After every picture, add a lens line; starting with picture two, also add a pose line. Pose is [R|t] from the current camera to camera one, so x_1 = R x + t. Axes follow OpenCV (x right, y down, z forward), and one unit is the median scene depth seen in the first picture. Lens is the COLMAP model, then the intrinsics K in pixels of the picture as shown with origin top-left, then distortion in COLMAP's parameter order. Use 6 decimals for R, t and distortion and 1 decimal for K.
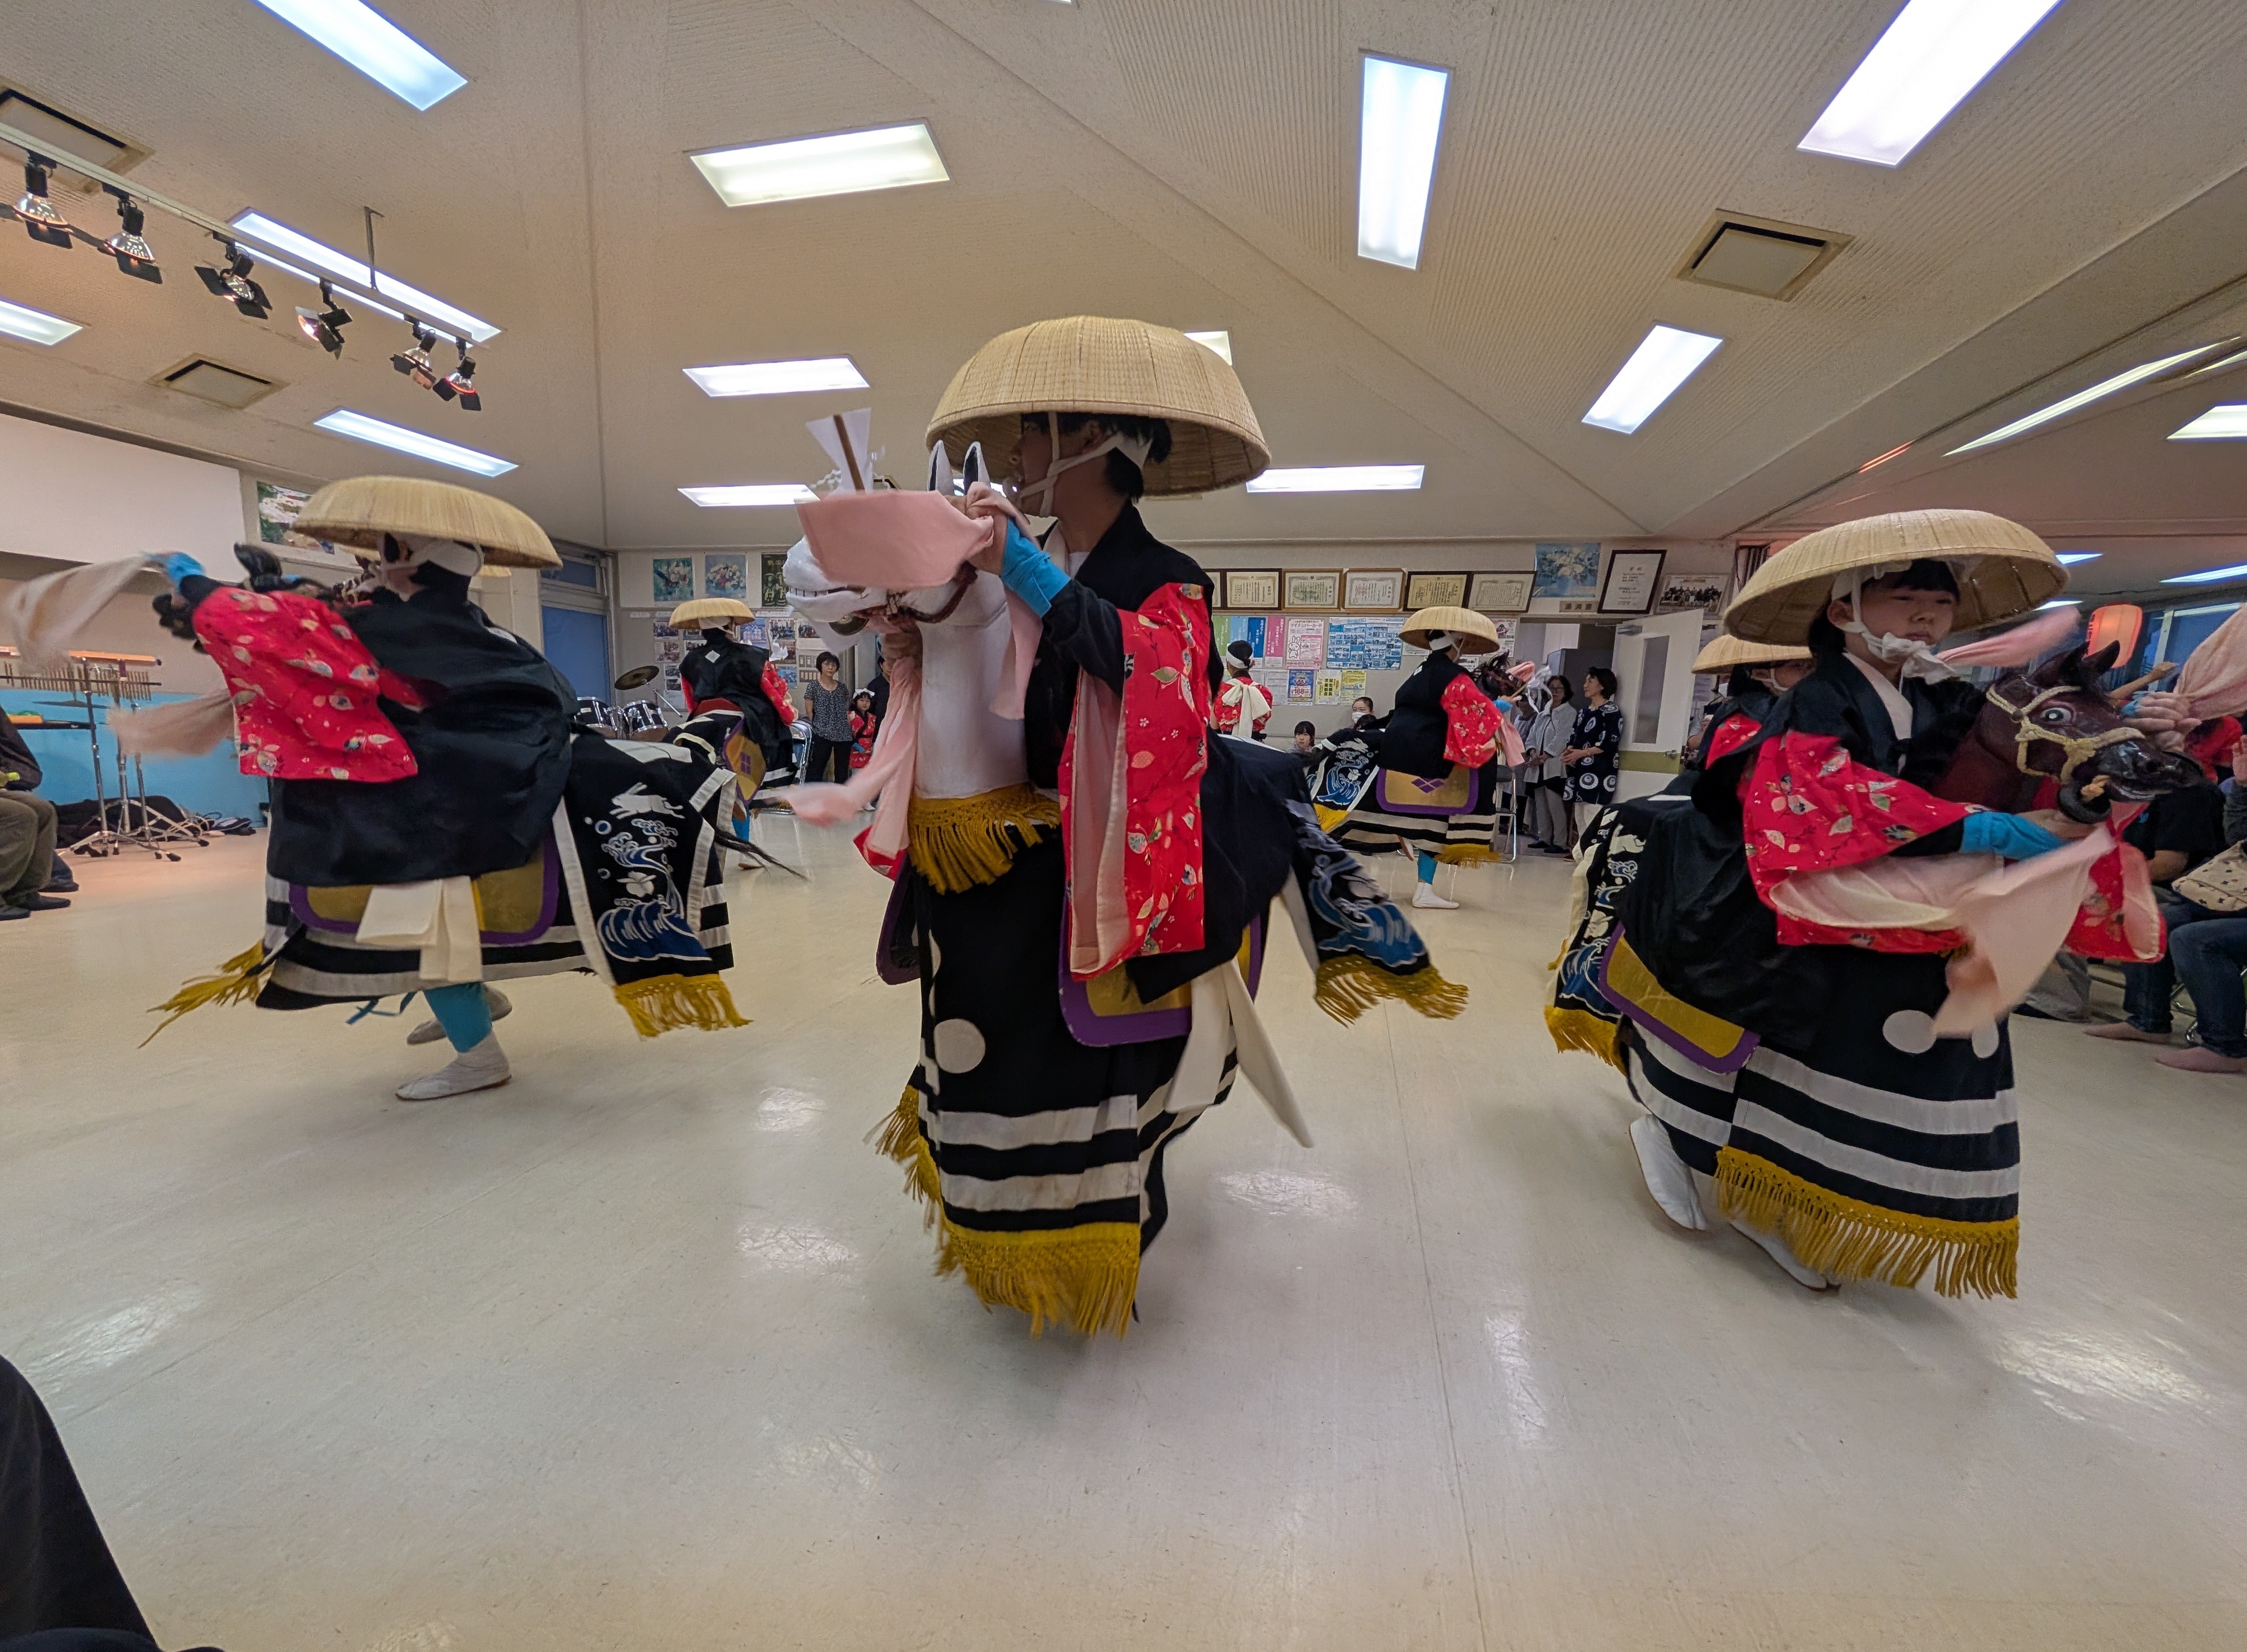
lens RADIAL K [[867.2, 0, 1123.5], [0, 867.2, 826.0], [0, 0, 1]] dist [0.018627, -0.003972]
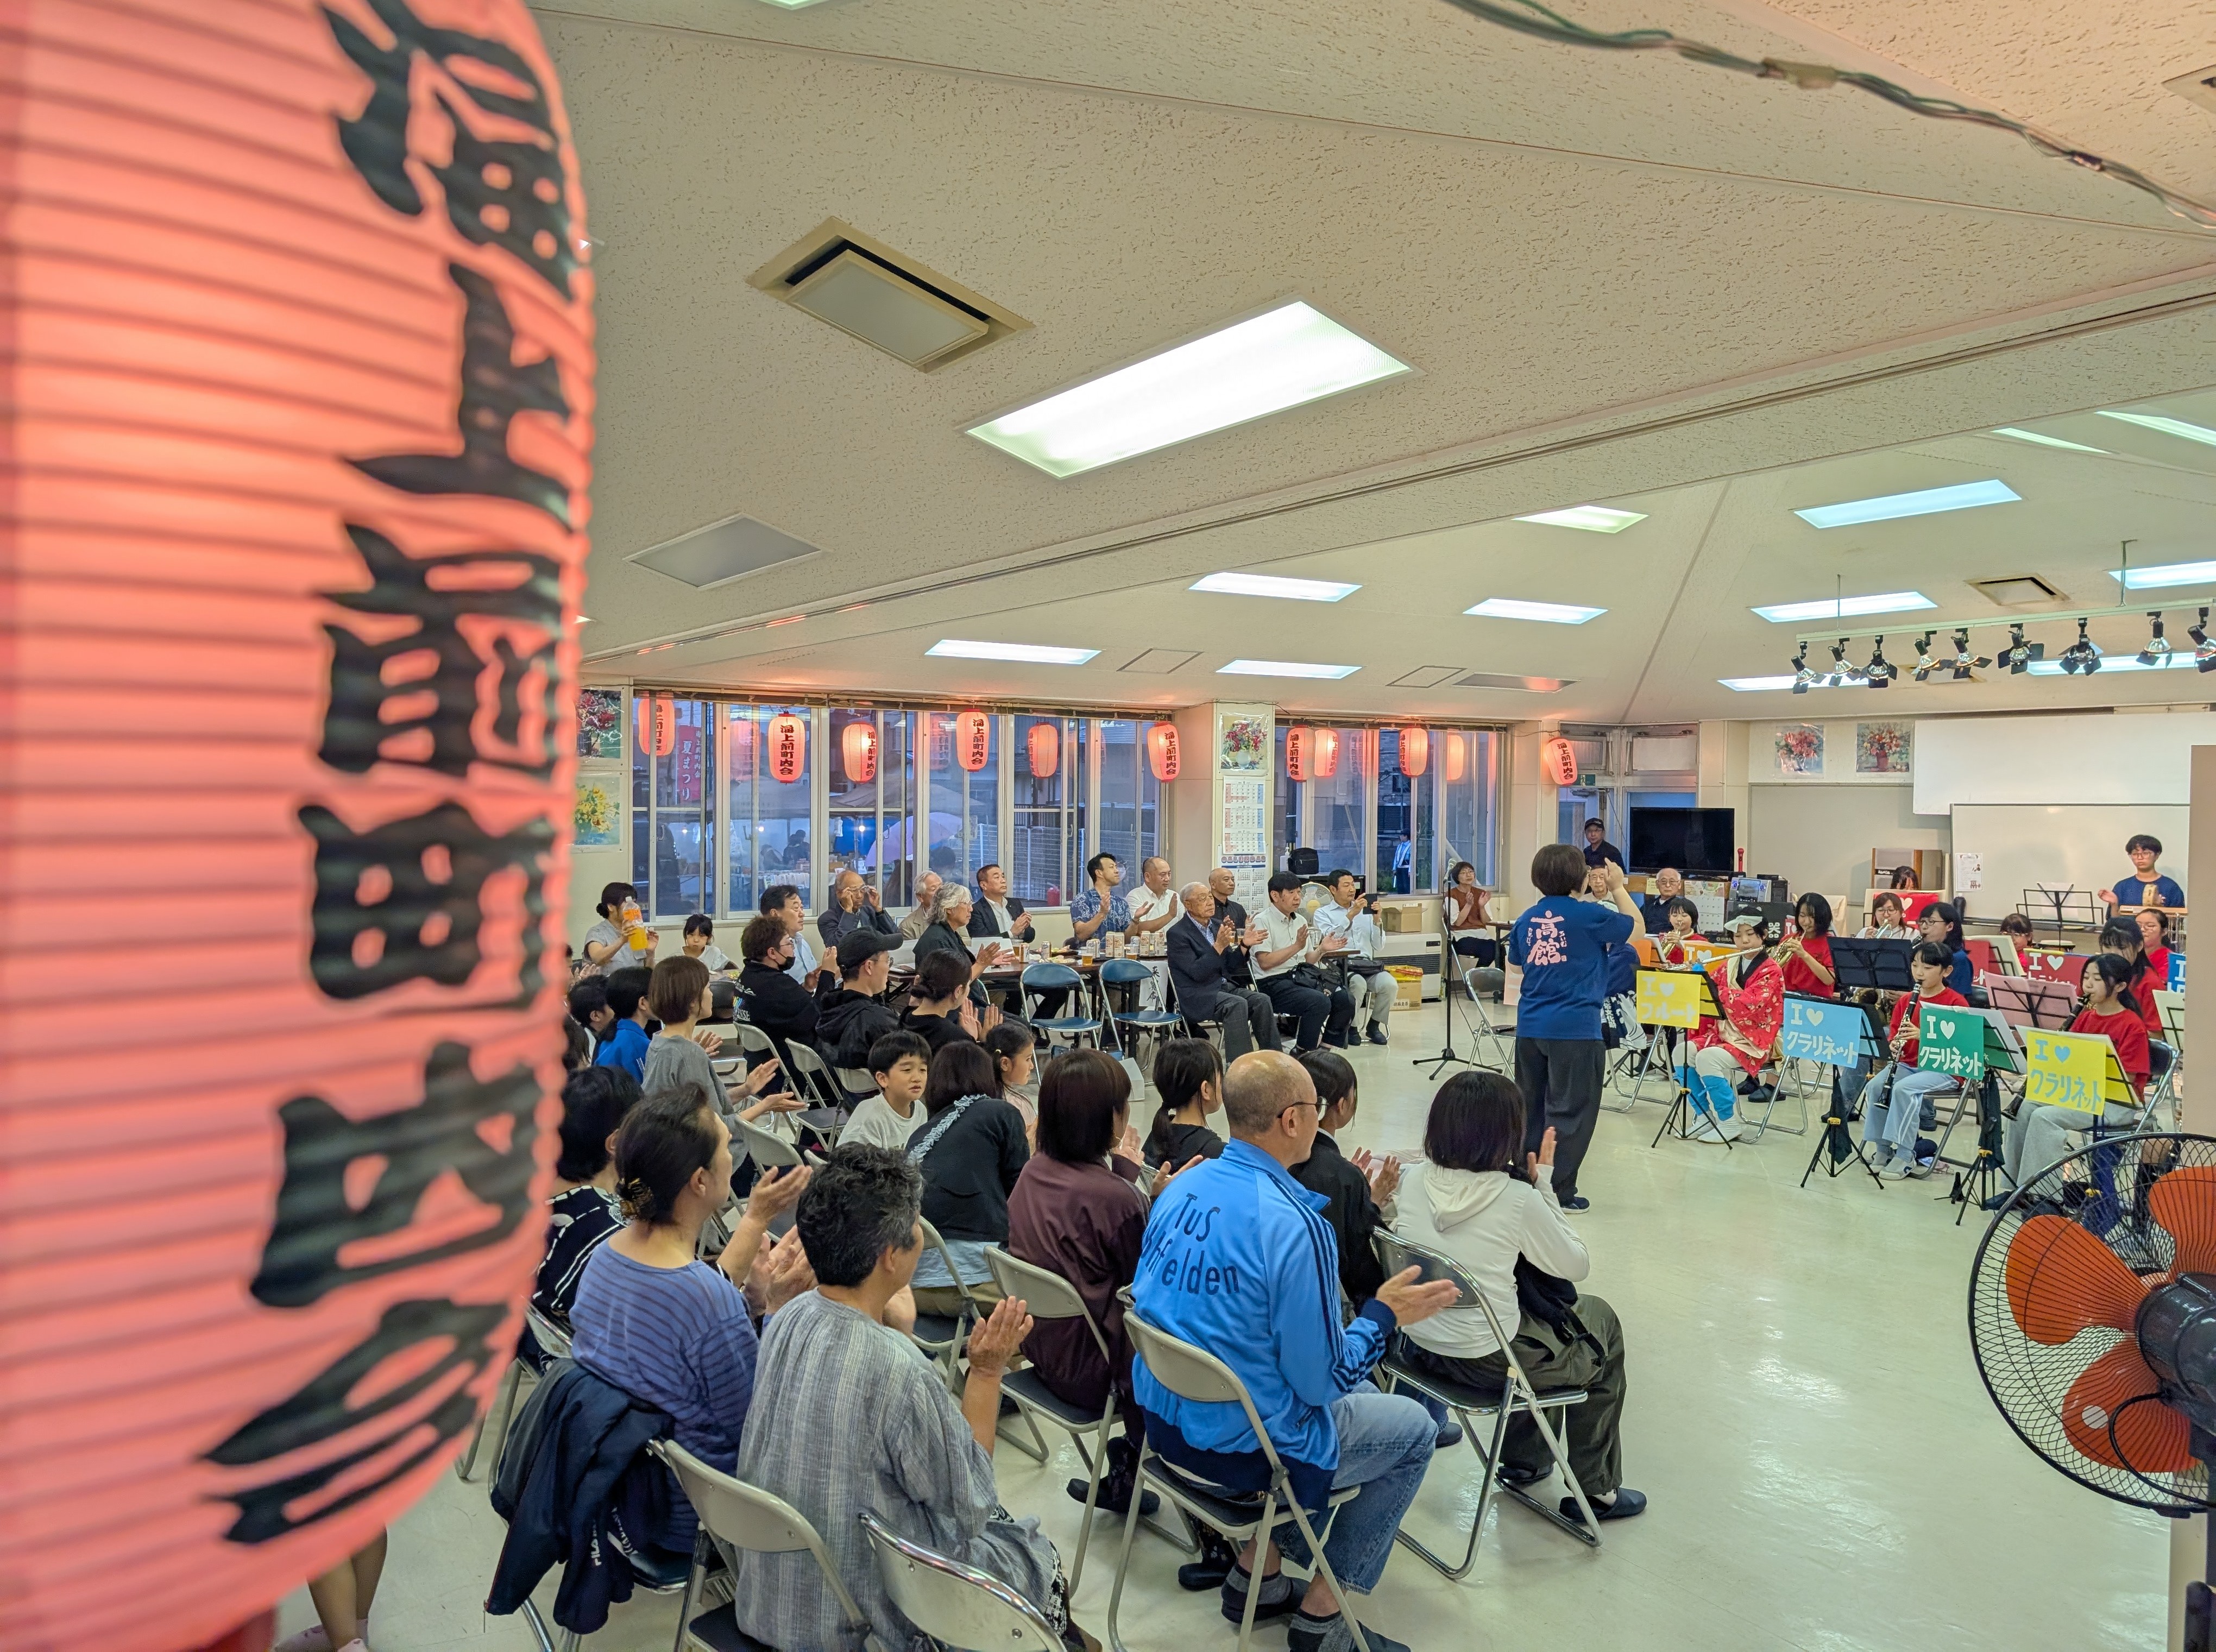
lens RADIAL K [[1568.9, 0, 1108.0], [0, 1568.9, 826.0], [0, 0, 1]] dist [-0.000686, -0.000722]
pose [[-0.687814, -0.023700, -0.725500, 1.871454], [-0.122360, 0.988950, 0.083698, -0.379253], [0.715500, 0.146341, -0.683114, 1.754776]]
